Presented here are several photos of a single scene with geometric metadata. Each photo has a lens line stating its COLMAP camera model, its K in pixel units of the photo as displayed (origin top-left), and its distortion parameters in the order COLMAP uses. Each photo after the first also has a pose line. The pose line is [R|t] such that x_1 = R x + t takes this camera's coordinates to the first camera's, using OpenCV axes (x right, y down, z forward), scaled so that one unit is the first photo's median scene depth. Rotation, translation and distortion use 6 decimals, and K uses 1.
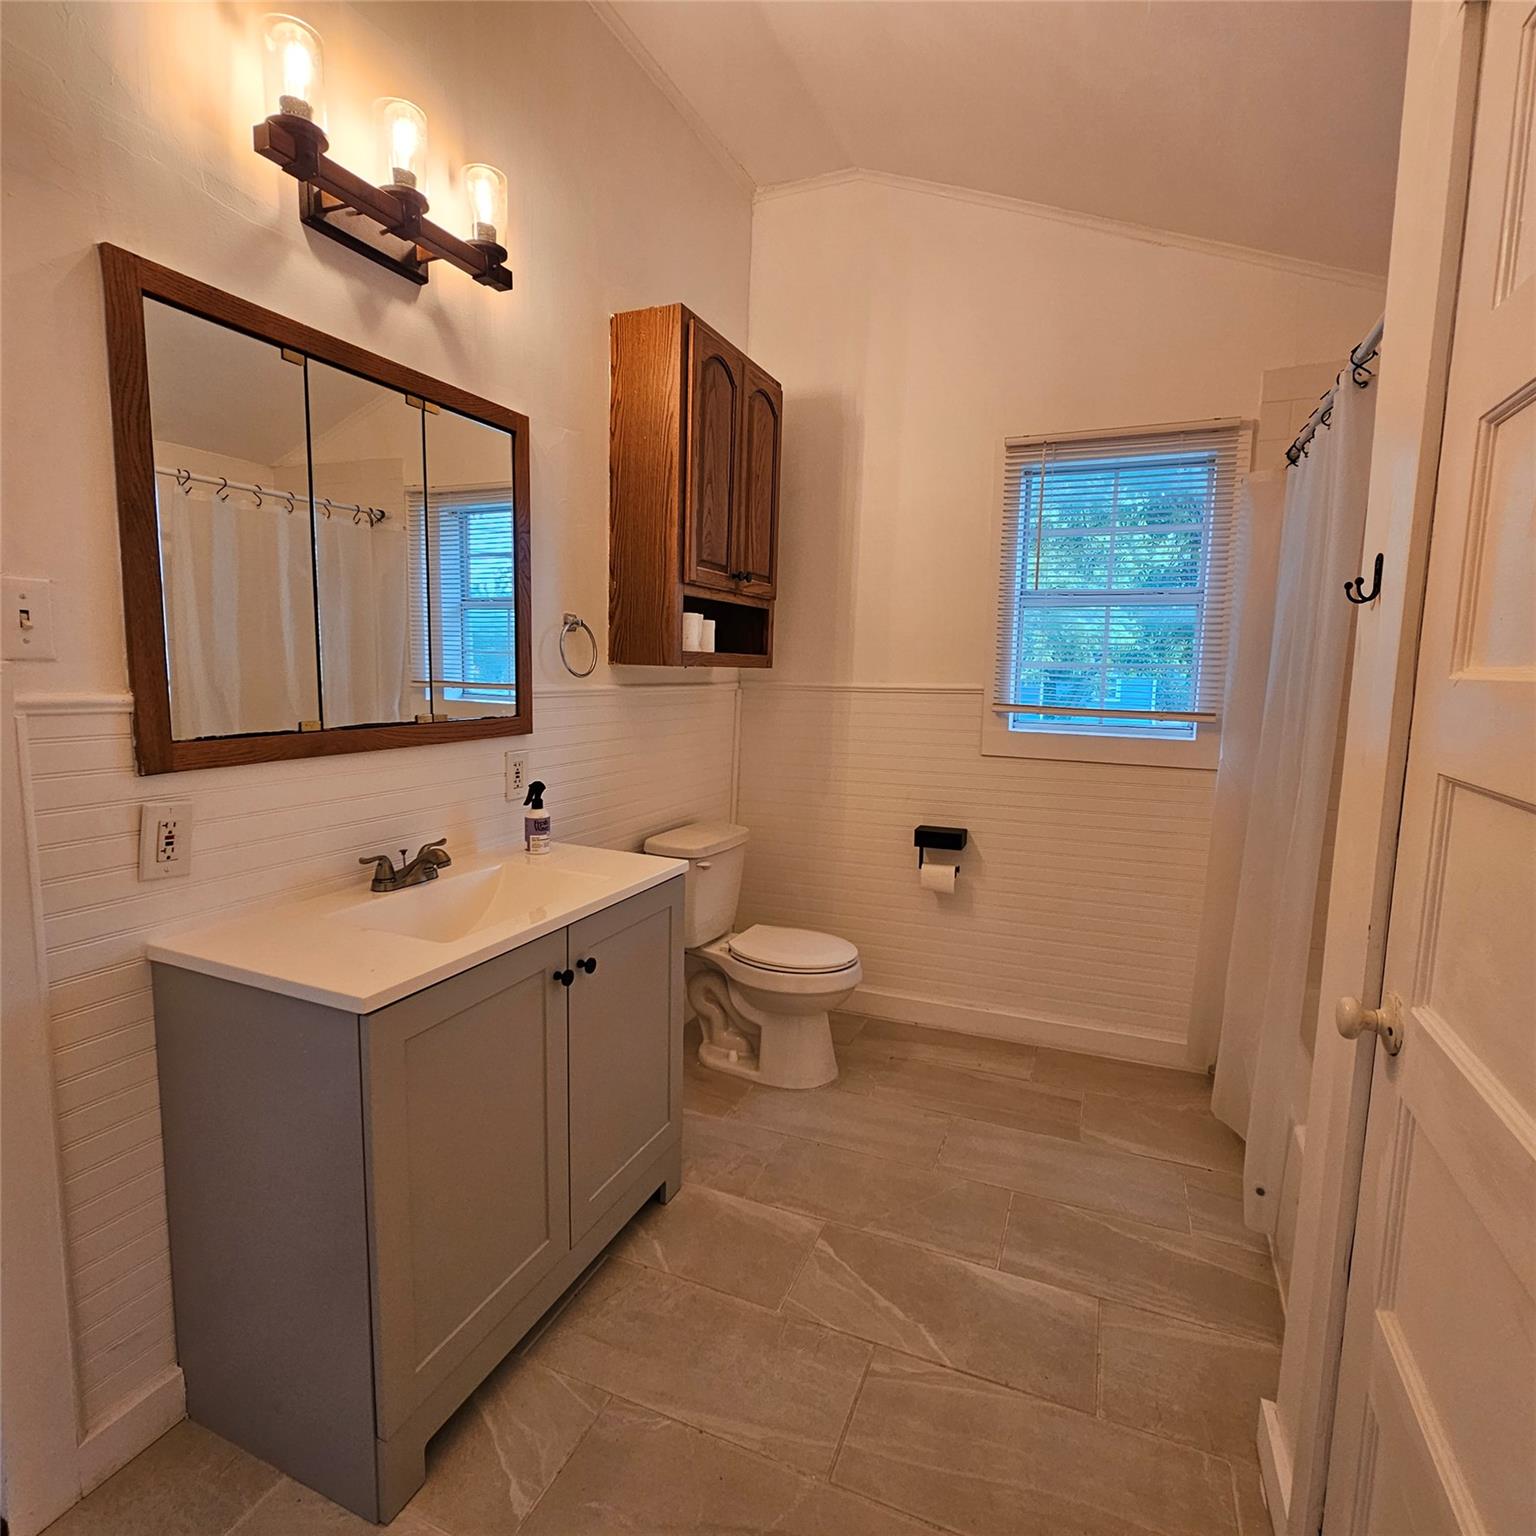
lens RADIAL K [[831.3, 0, 765.2], [0, 831.3, 765.8], [0, 0, 1]] dist [-0.000398, -0.000439]
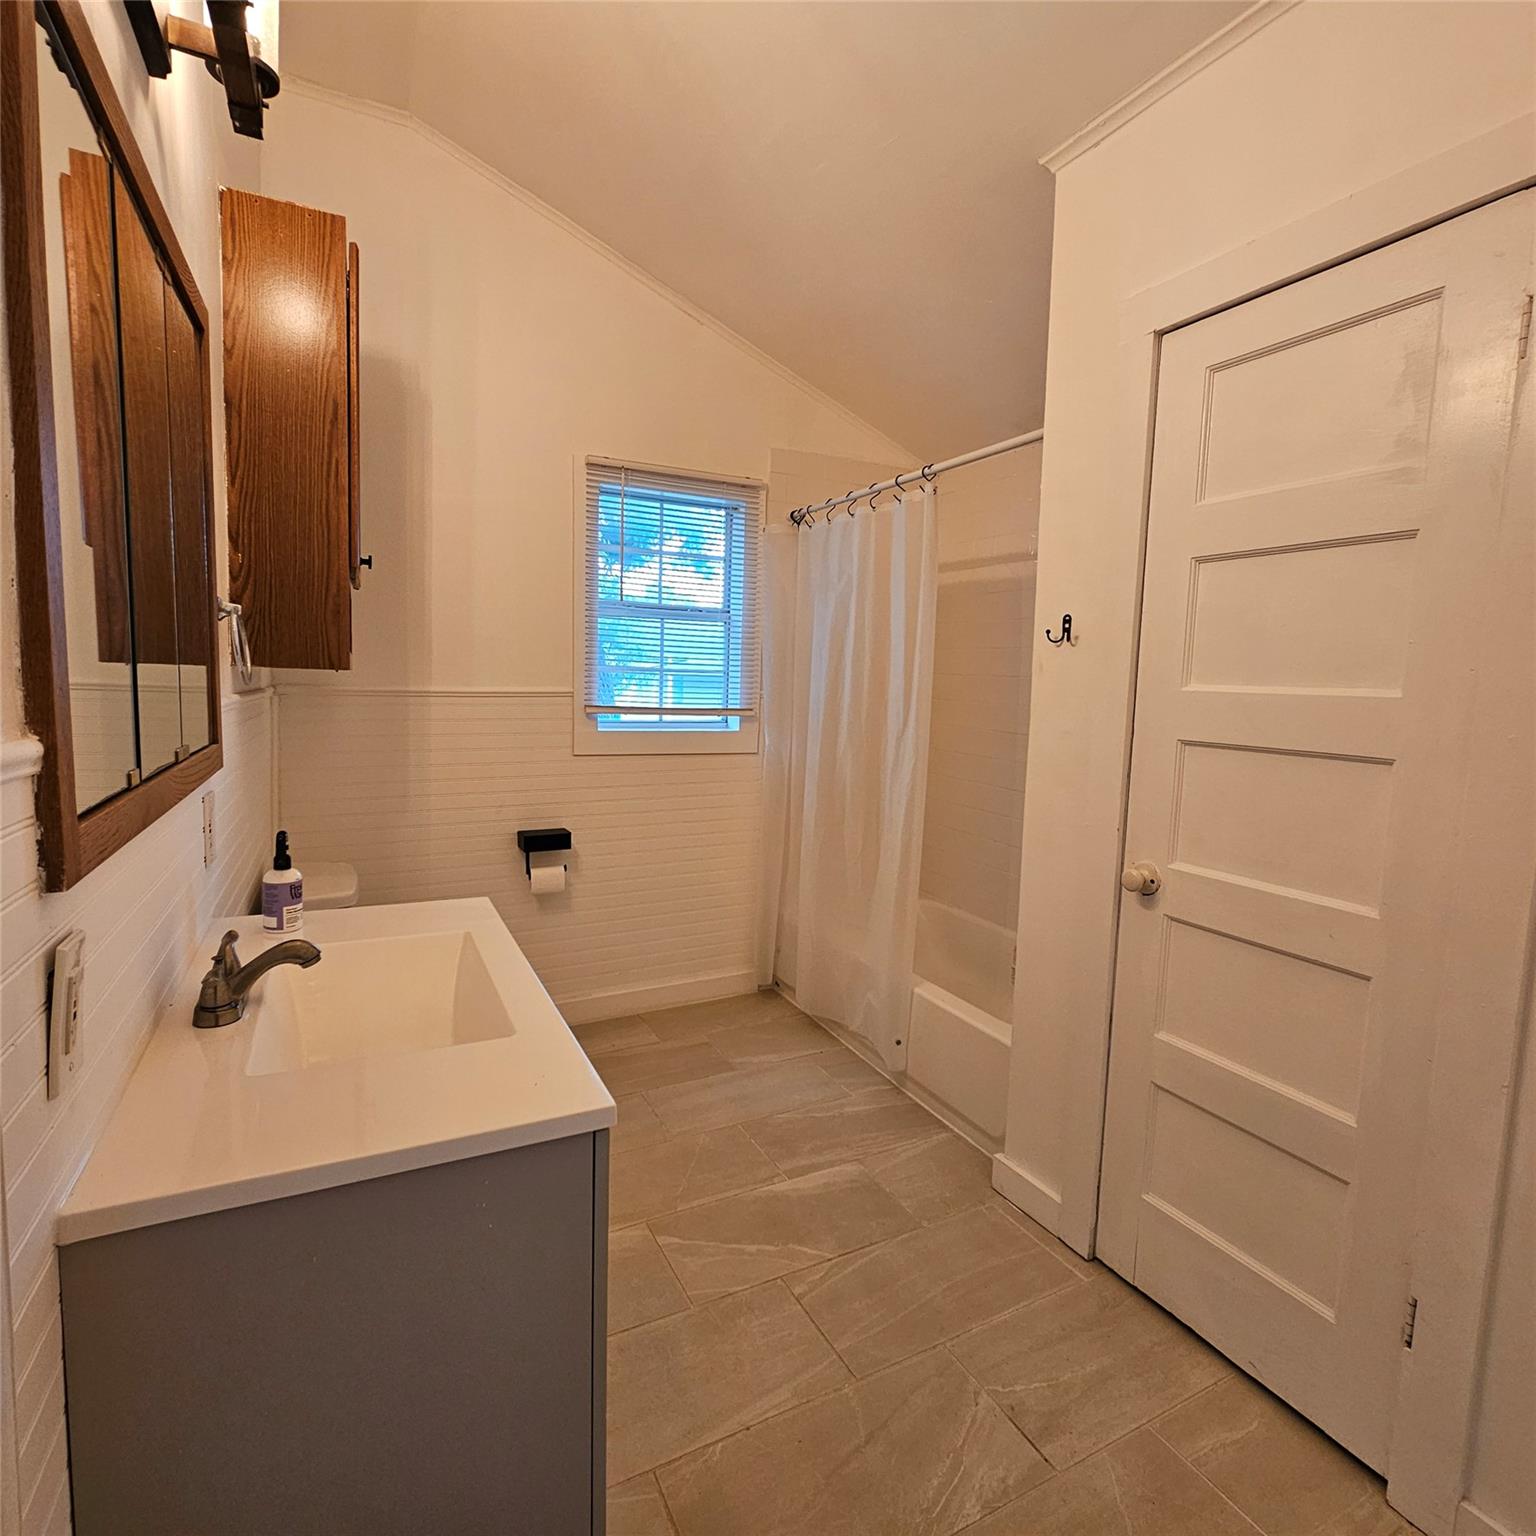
lens RADIAL K [[831.3, 0, 763.2], [0, 831.3, 765.6], [0, 0, 1]] dist [-0.000398, -0.000439]
pose [[0.644967, -0.080684, 0.759939, -0.458748], [0.075861, 0.996259, 0.041391, -0.030396], [-0.760436, 0.030954, 0.648675, 0.176559]]
